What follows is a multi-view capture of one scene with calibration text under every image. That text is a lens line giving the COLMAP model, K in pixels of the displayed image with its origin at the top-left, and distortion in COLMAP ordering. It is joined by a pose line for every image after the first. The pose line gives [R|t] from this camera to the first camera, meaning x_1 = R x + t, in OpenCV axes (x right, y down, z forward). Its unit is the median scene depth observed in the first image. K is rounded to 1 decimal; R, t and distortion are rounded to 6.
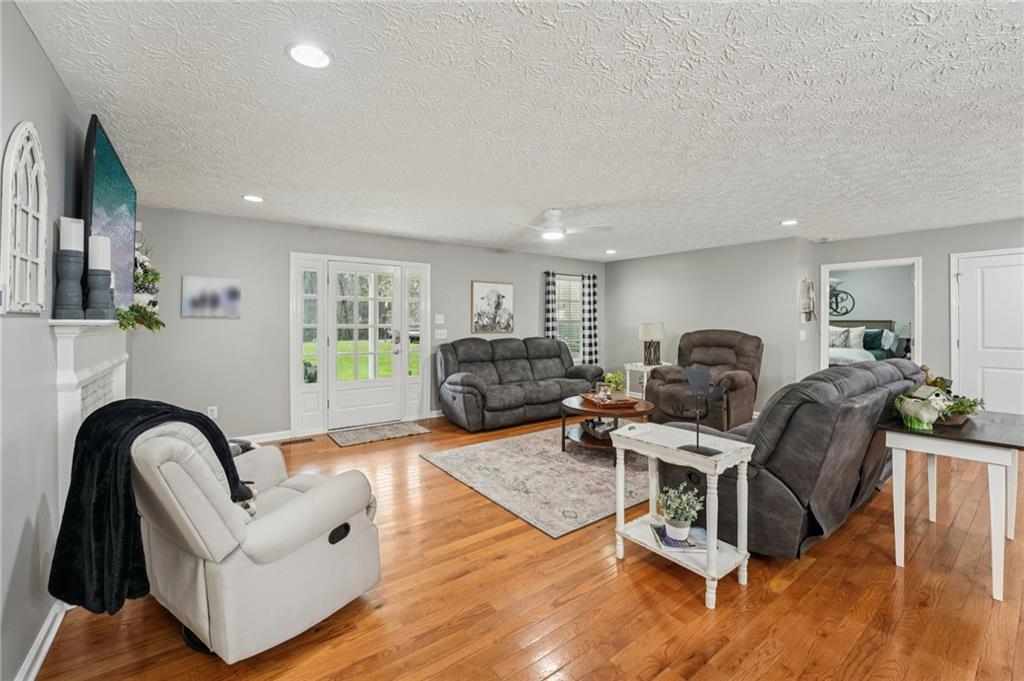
lens RADIAL K [[418.9, 0, 510.6], [0, 418.9, 320.8], [0, 0, 1]] dist [-0.029413, 0.000090]
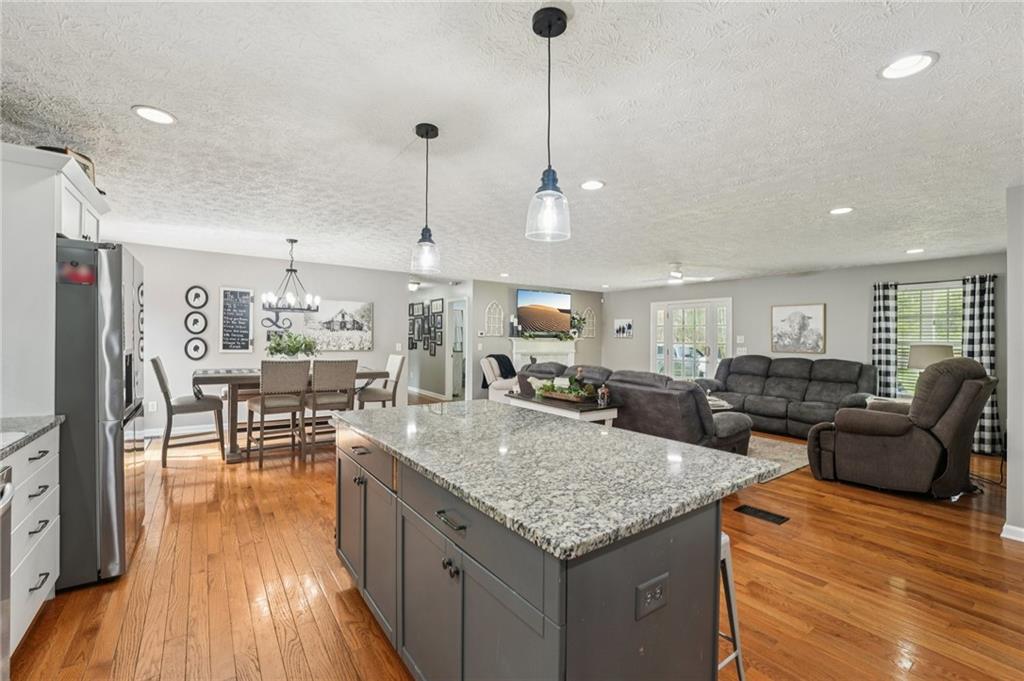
lens RADIAL K [[431.9, 0, 507.8], [0, 431.9, 336.2], [0, 0, 1]] dist [-0.037467, 0.008864]
pose [[-0.026783, -0.004628, -0.999631, 1.143348], [-0.012836, 0.999908, -0.004285, 0.001164], [0.999559, 0.012716, -0.026840, 0.328576]]
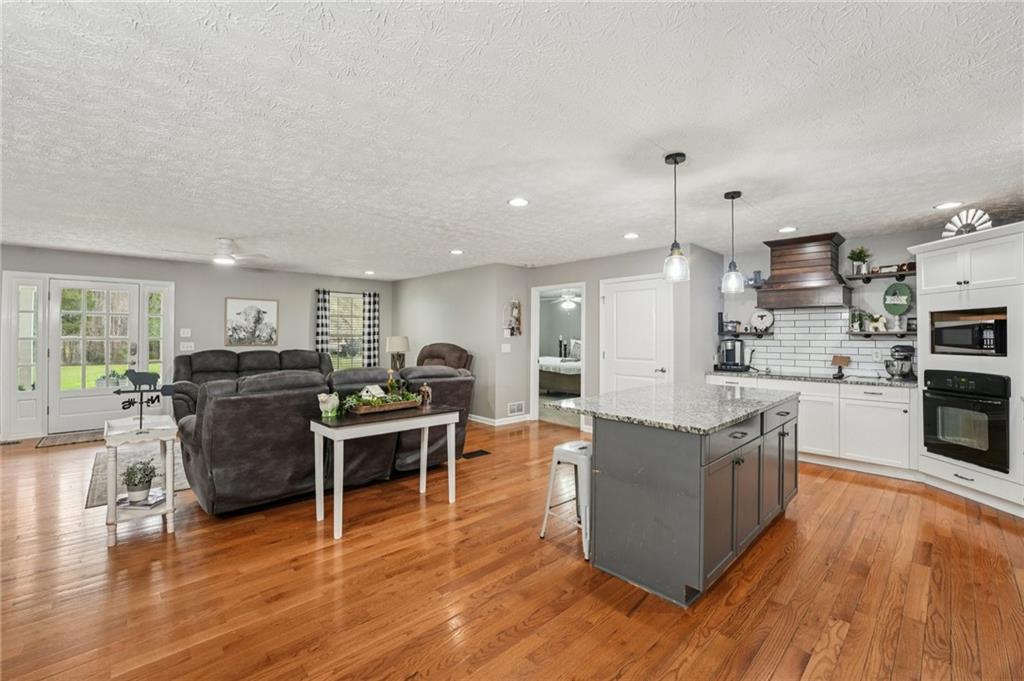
lens RADIAL K [[422.2, 0, 507.2], [0, 422.2, 325.2], [0, 0, 1]] dist [-0.032560, 0.005399]
pose [[0.993819, 0.006153, 0.110840, 0.542924], [-0.003558, 0.999715, -0.023593, -0.000983], [-0.110953, 0.023053, 0.993558, -0.166626]]
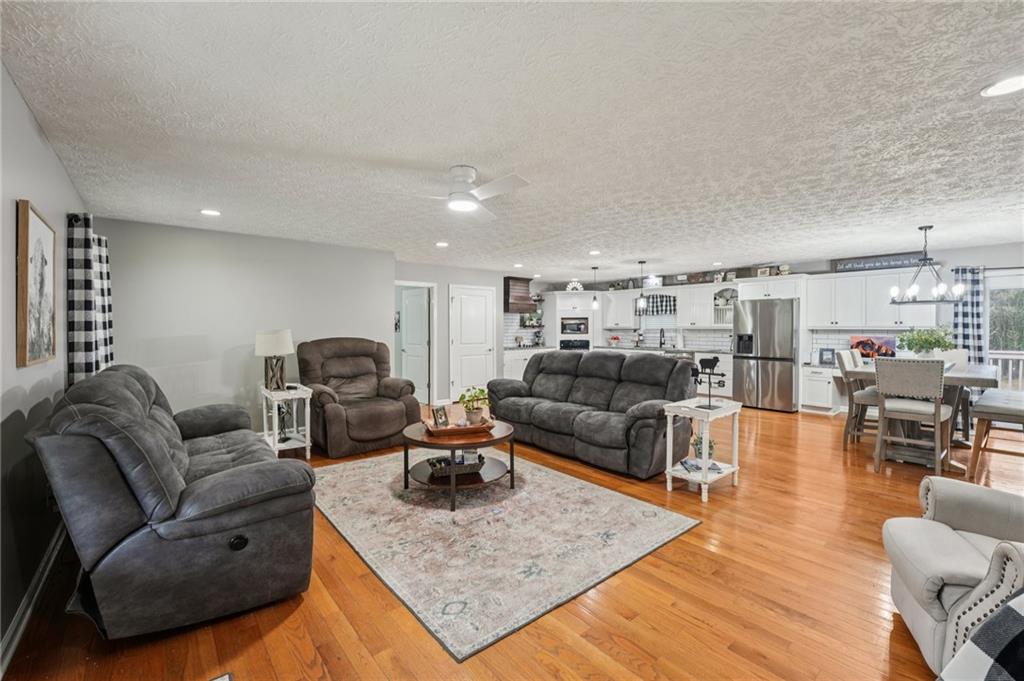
lens RADIAL K [[434.2, 0, 506.3], [0, 434.2, 331.5], [0, 0, 1]] dist [-0.019352, -0.000051]
pose [[-0.049202, -0.010396, 0.998735, -0.446347], [-0.000829, 0.999946, 0.010368, -0.001521], [-0.998788, -0.000318, -0.049208, 0.686994]]
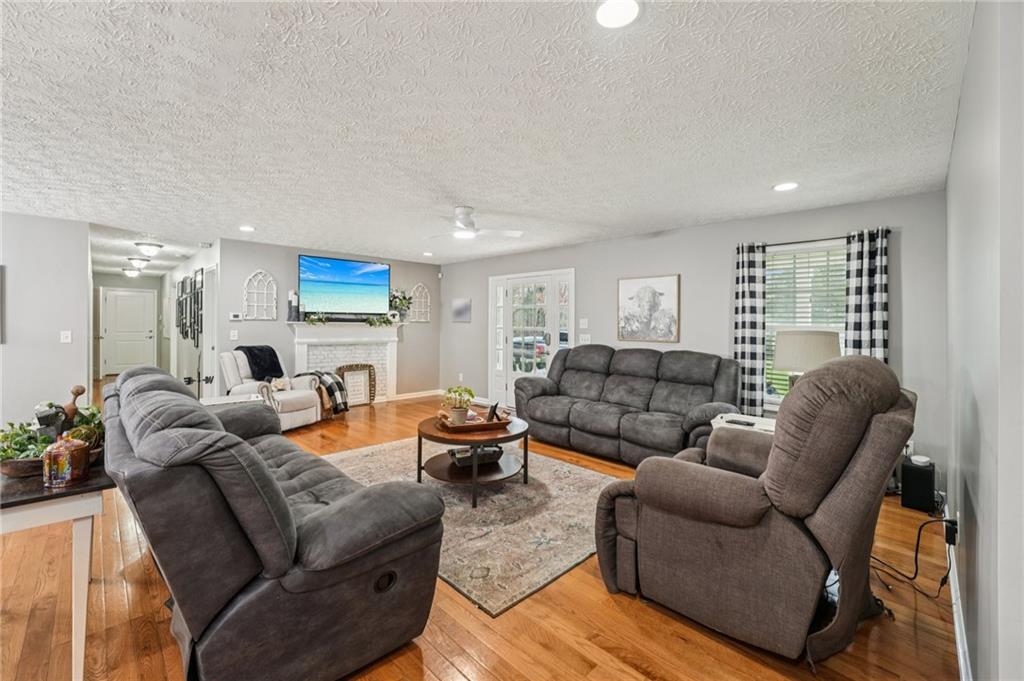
lens RADIAL K [[422.2, 0, 507.2], [0, 422.2, 325.2], [0, 0, 1]] dist [-0.032560, 0.005399]
pose [[0.138752, 0.002564, -0.990324, 0.764060], [-0.013042, 0.999915, 0.000762, 0.001385], [0.990241, 0.012810, 0.138774, 0.690760]]
